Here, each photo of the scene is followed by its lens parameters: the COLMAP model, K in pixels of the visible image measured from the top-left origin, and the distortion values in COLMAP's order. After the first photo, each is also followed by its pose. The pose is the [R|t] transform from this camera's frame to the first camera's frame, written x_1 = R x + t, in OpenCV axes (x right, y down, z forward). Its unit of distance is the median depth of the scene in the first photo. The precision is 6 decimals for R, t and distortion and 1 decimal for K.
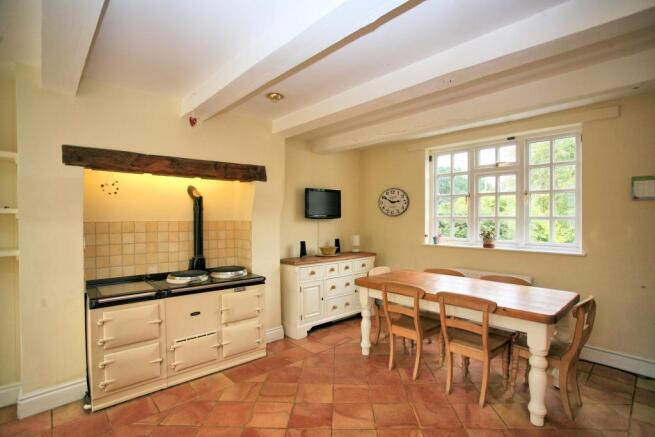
lens RADIAL K [[327.1, 0, 327.5], [0, 327.1, 218.5], [0, 0, 1]] dist [-0.000530, -0.000026]
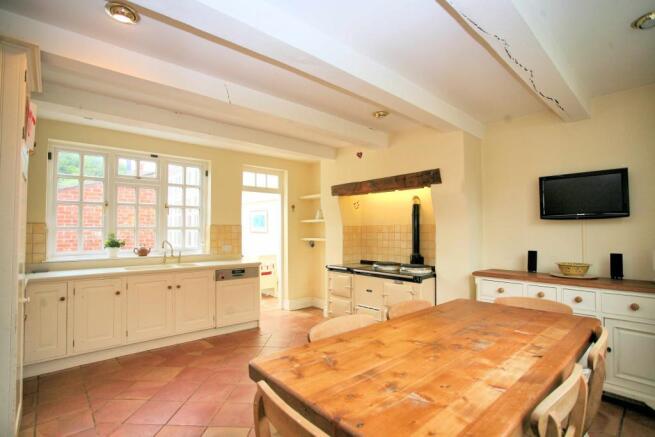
lens RADIAL K [[324.1, 0, 327.5], [0, 324.1, 218.5], [0, 0, 1]] dist [-0.000642, -0.000096]
pose [[0.010267, -0.034965, -0.999336, 0.824823], [0.001518, 0.999388, -0.034951, 0.027894], [0.999946, -0.001158, 0.010313, 0.684240]]
